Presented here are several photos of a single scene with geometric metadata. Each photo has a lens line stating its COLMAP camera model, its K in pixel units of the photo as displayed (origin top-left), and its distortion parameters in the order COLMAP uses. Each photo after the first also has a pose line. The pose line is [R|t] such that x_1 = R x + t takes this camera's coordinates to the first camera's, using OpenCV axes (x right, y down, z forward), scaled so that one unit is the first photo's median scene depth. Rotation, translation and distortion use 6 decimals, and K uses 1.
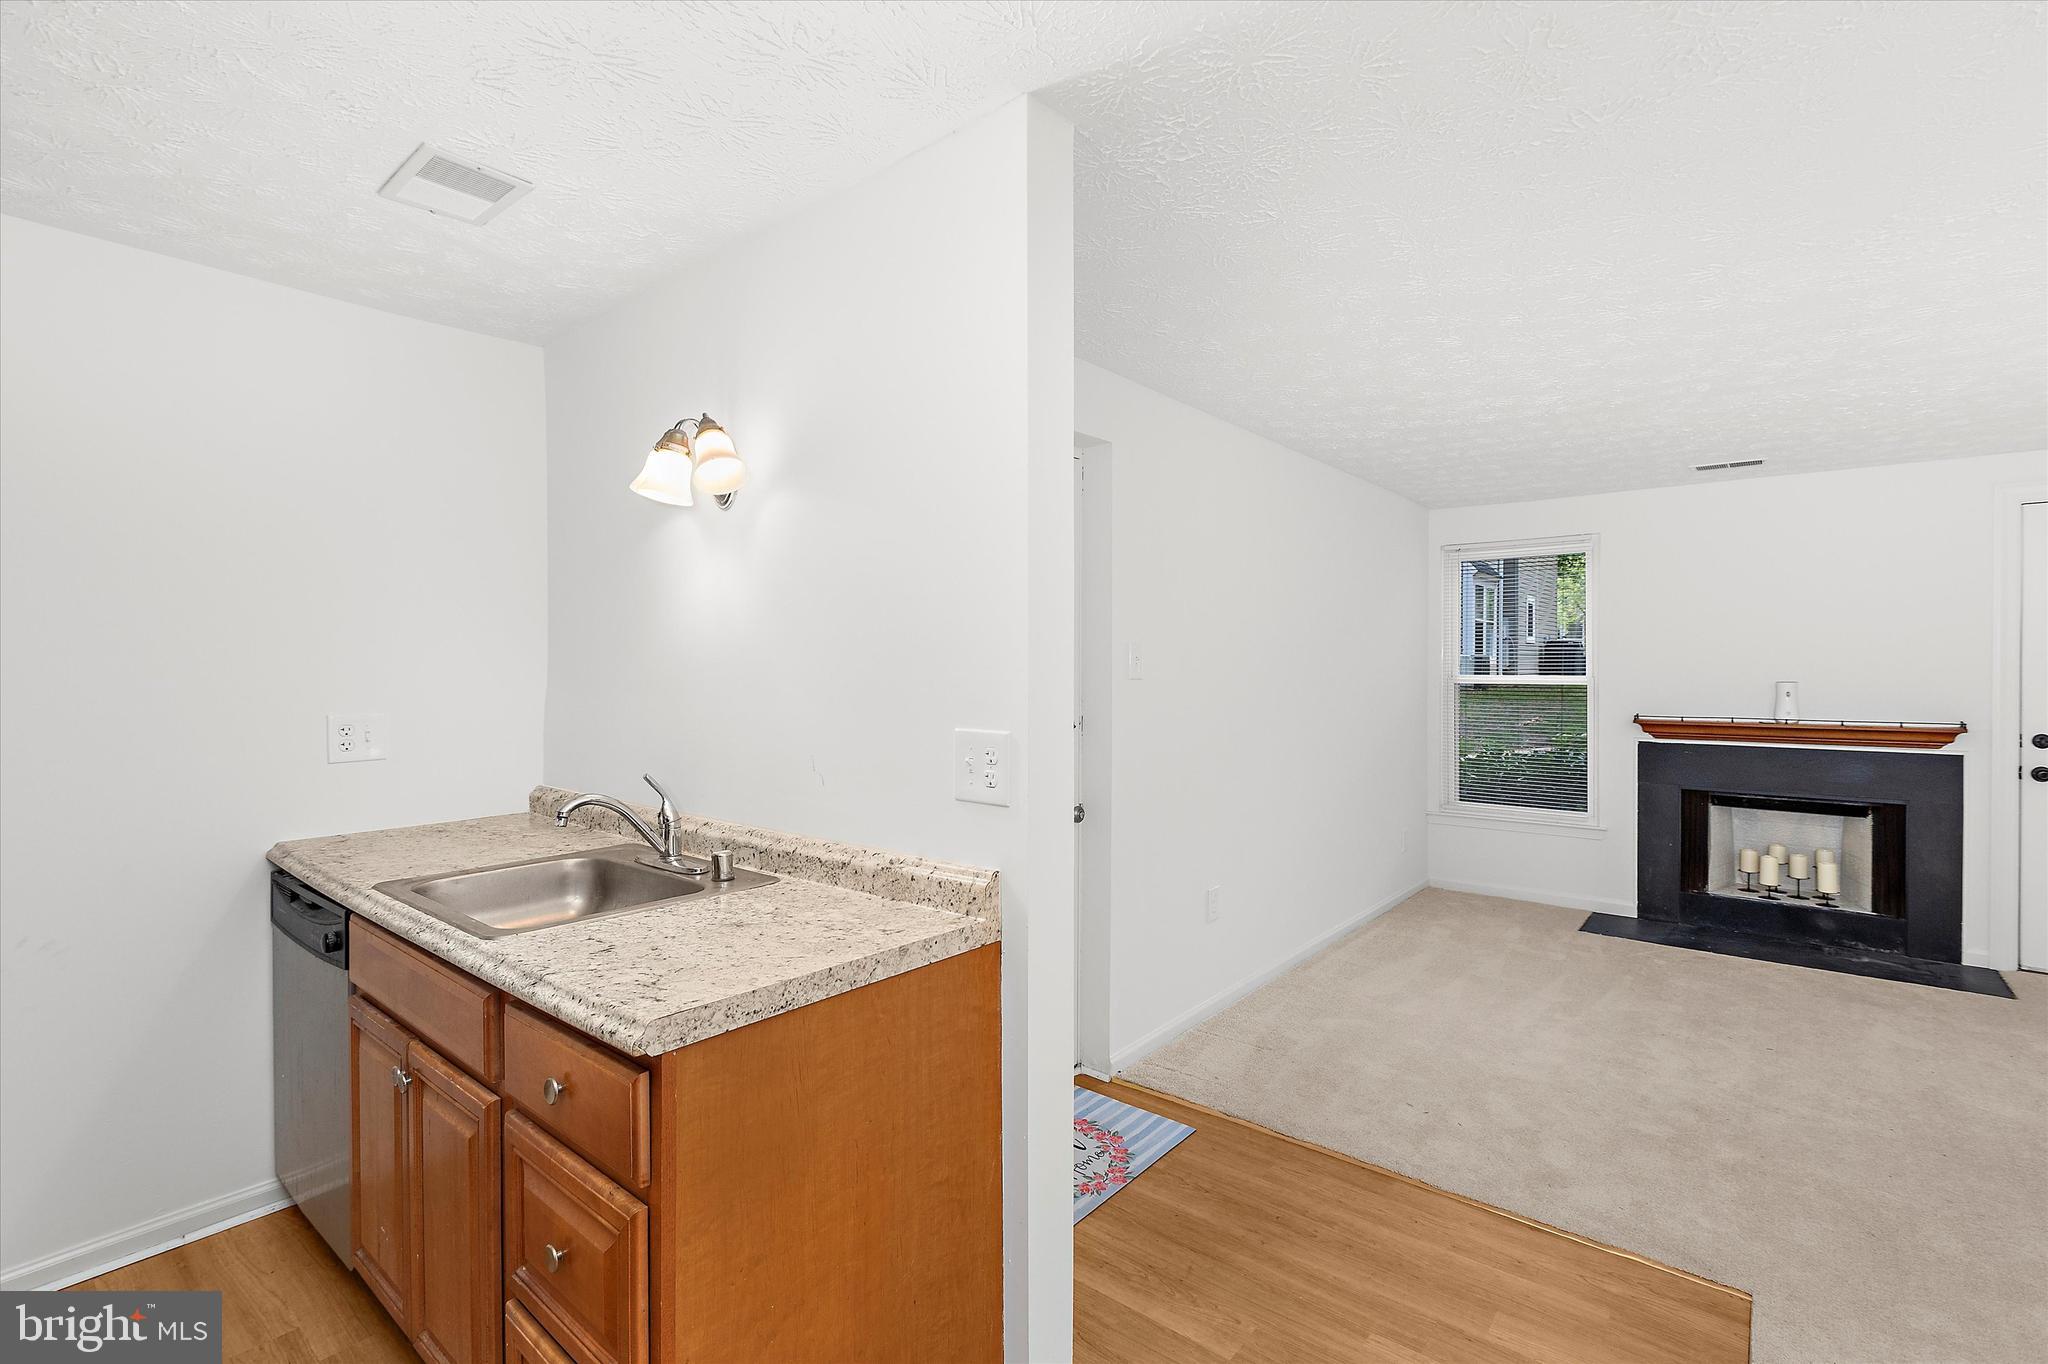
lens RADIAL K [[923.5, 0, 1020.5], [0, 923.5, 669.7], [0, 0, 1]] dist [0.001013, -0.000917]
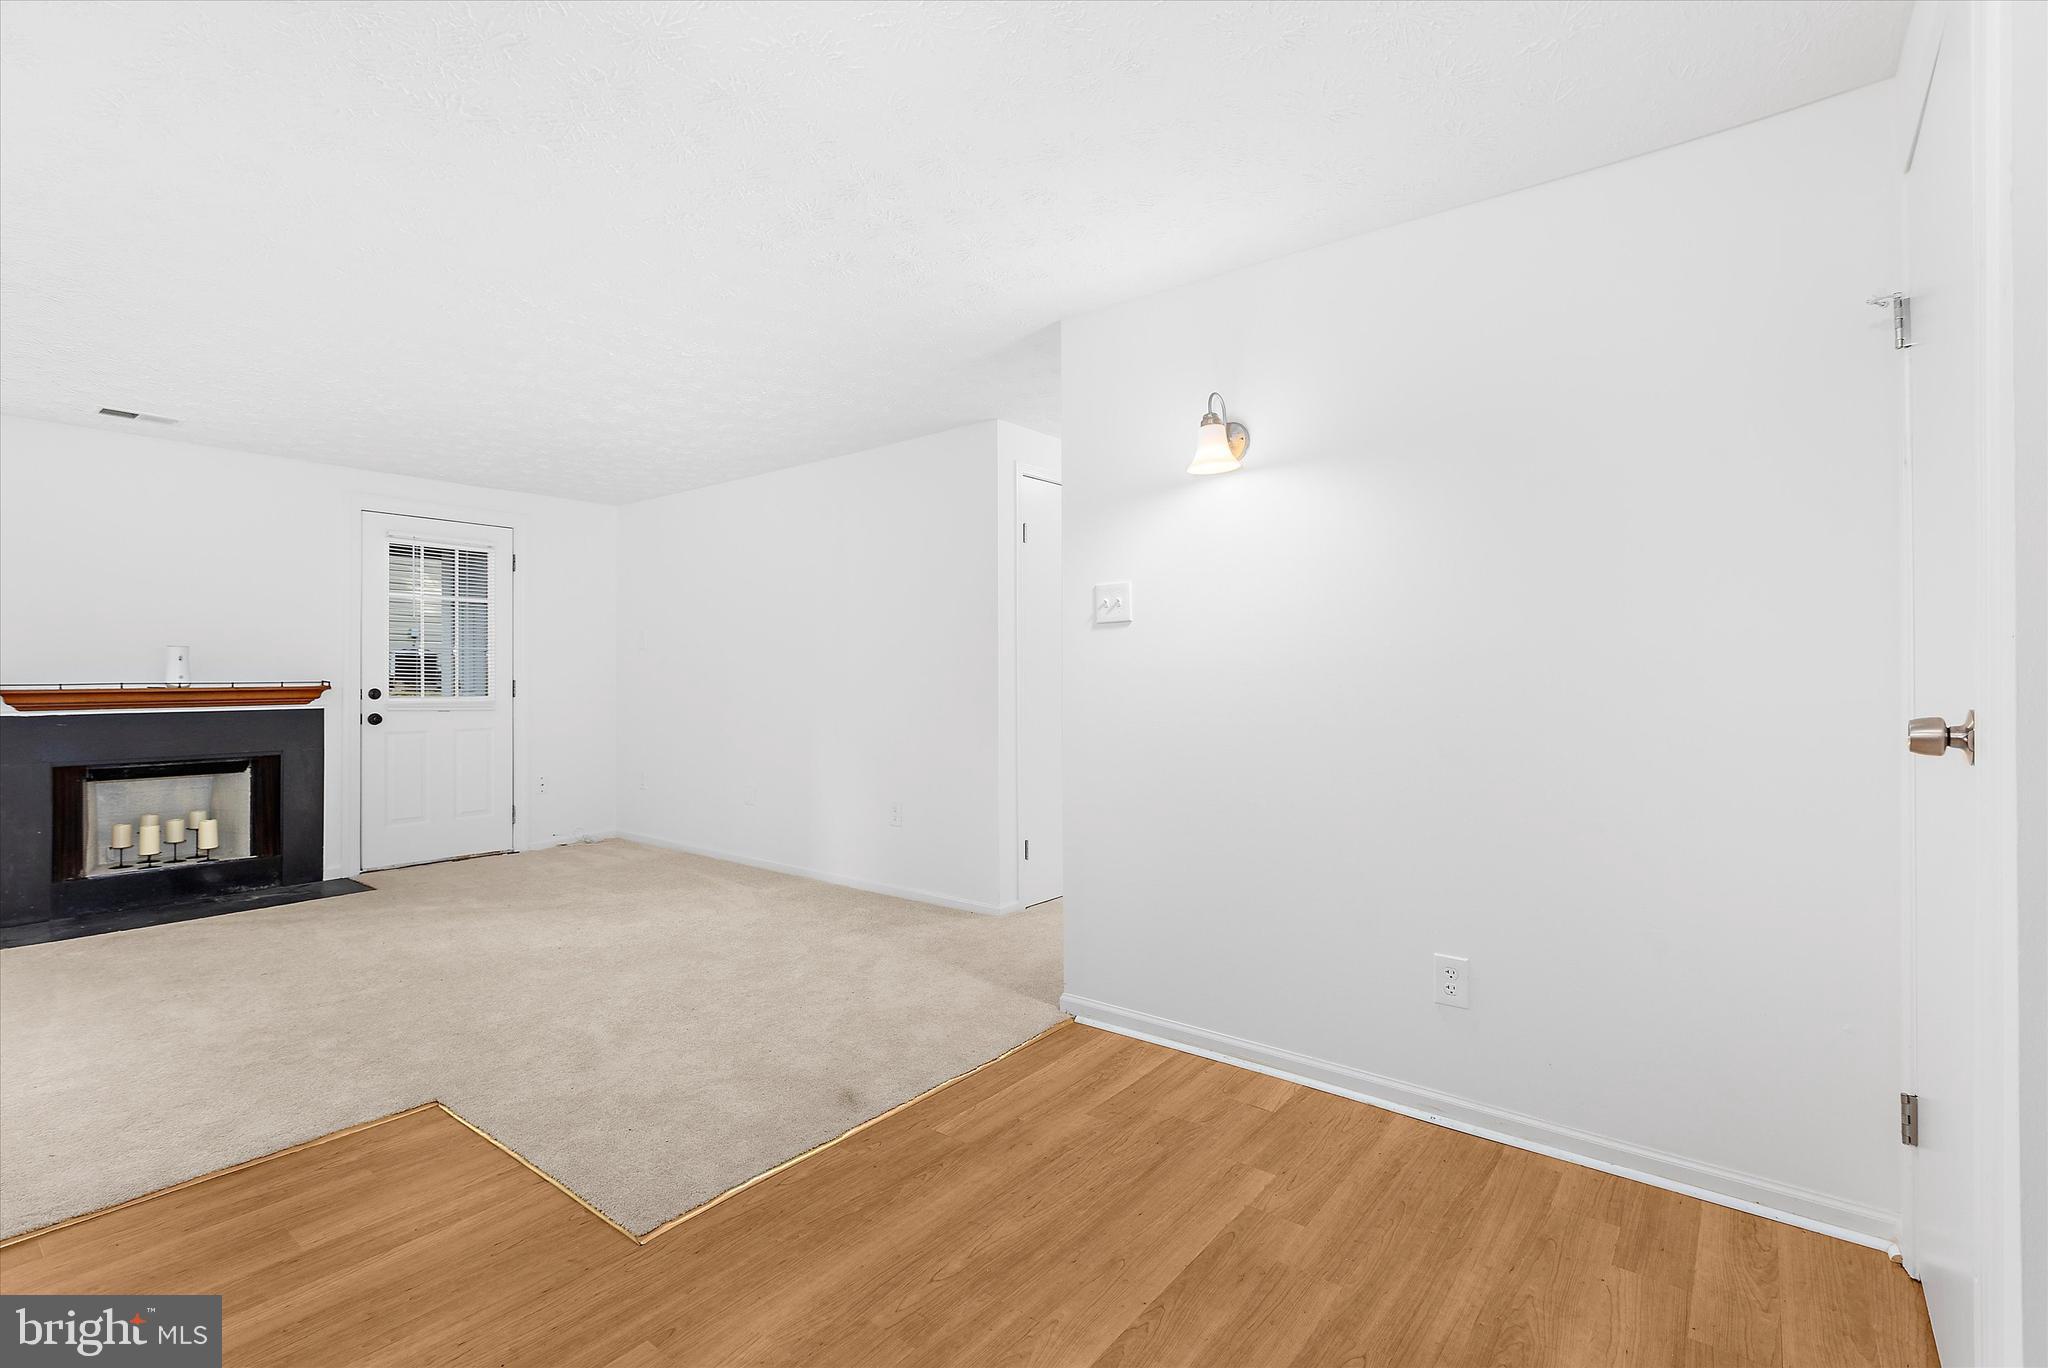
lens RADIAL K [[923.5, 0, 1020.5], [0, 923.5, 671.7], [0, 0, 1]] dist [0.001013, -0.000917]
pose [[-0.031138, 0.002402, 0.999512, -0.307930], [0.003988, 0.999989, -0.002279, 0.069359], [-0.999507, 0.003915, -0.031147, 0.163563]]
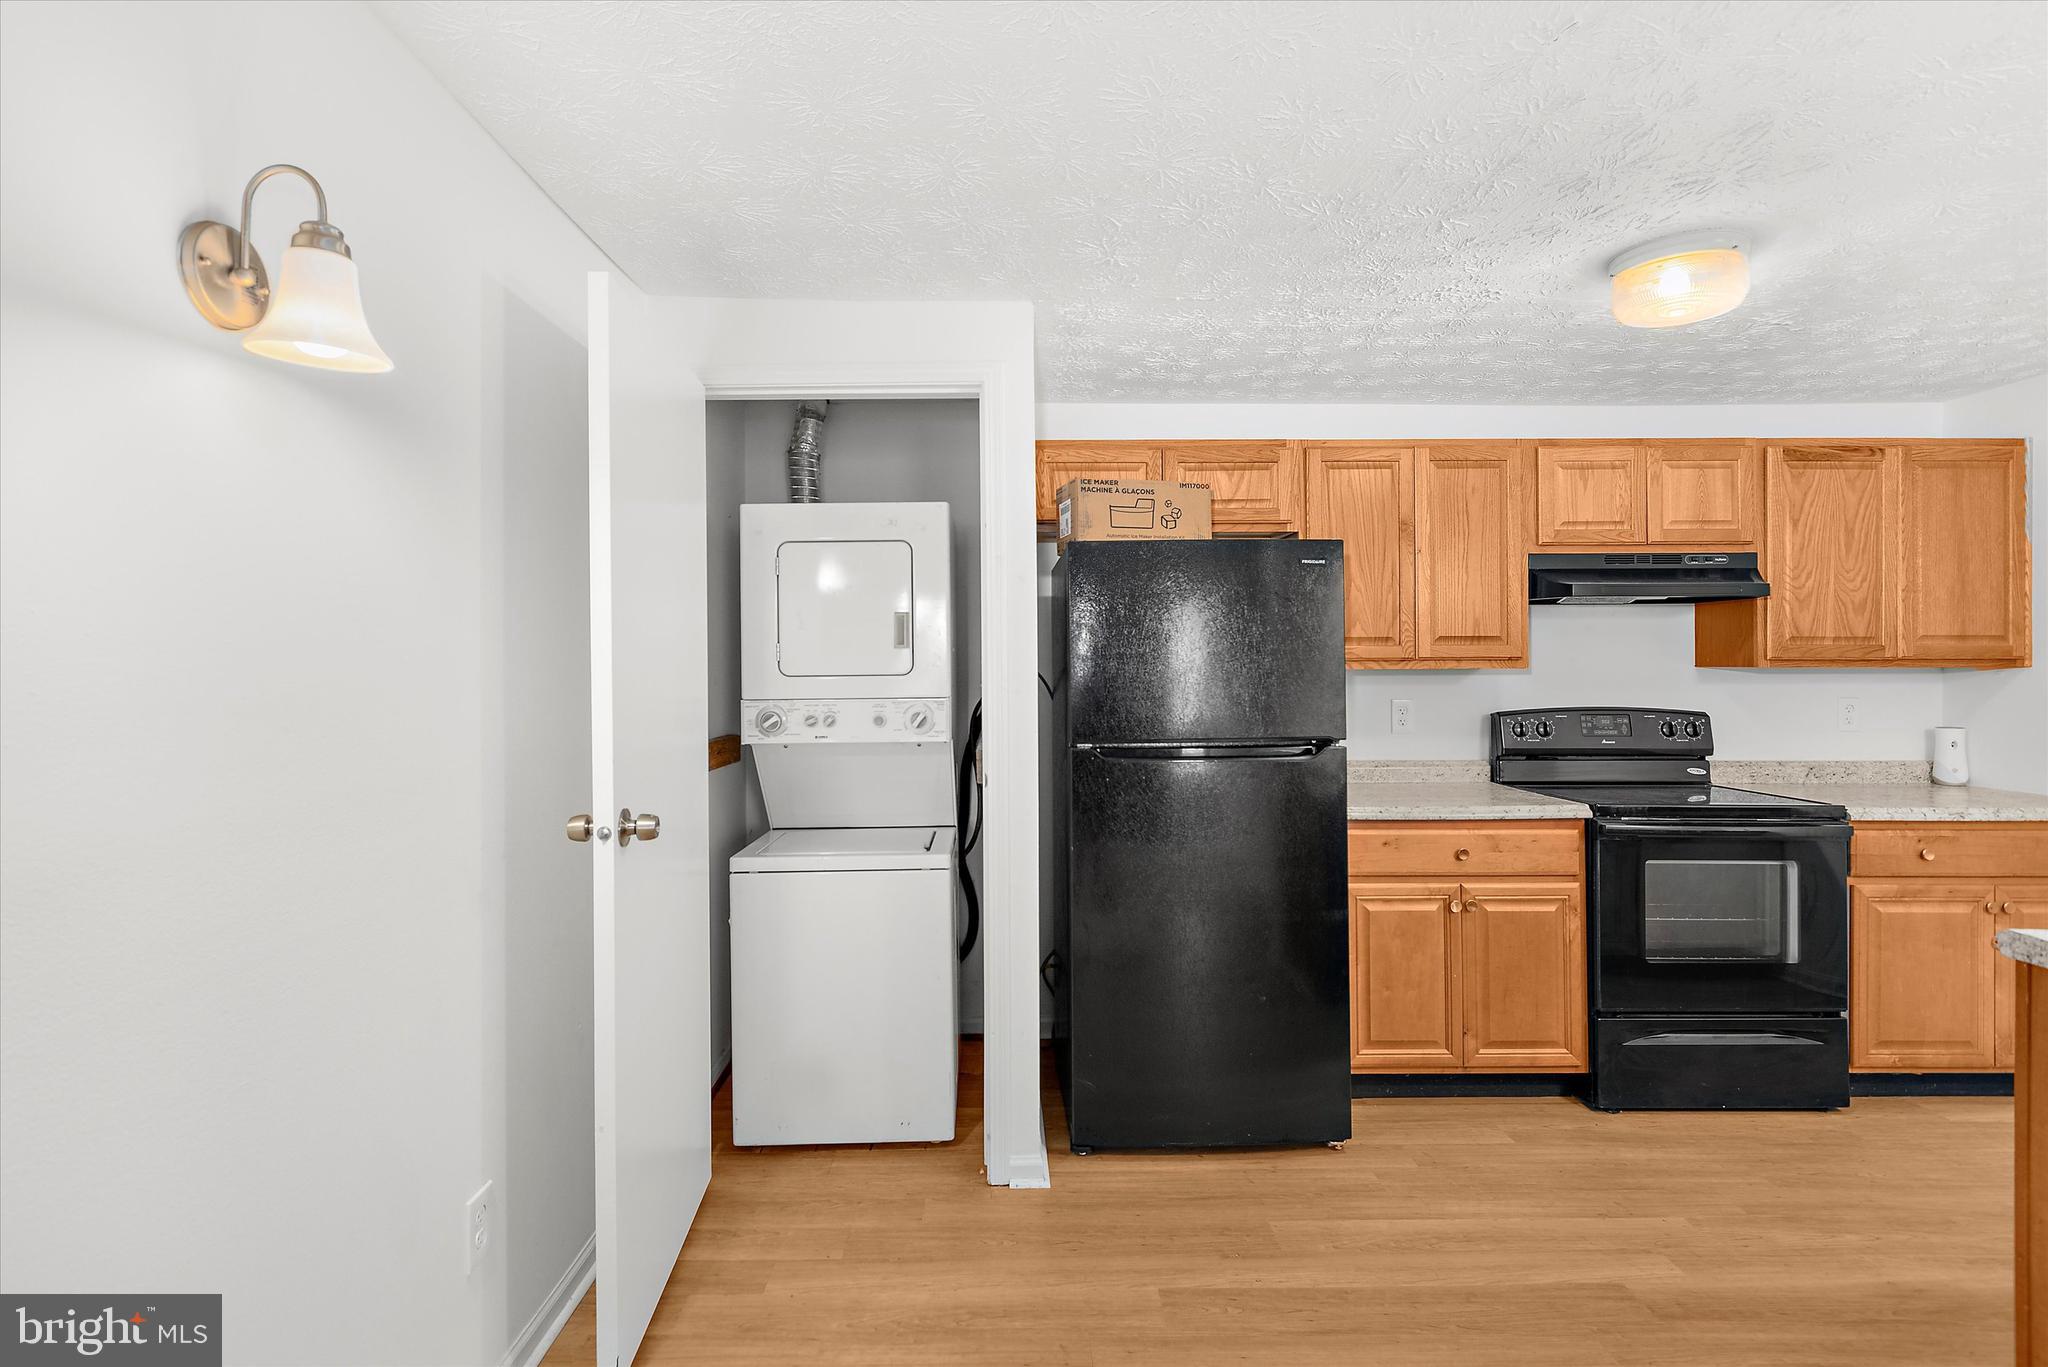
lens RADIAL K [[988.6, 0, 1011.0], [0, 988.6, 657.1], [0, 0, 1]] dist [-0.003234, -0.001062]
pose [[-0.762381, -0.003707, -0.647118, 0.591441], [-0.000257, 0.999985, -0.005424, -0.001879], [0.647128, -0.003969, -0.762371, 0.421819]]
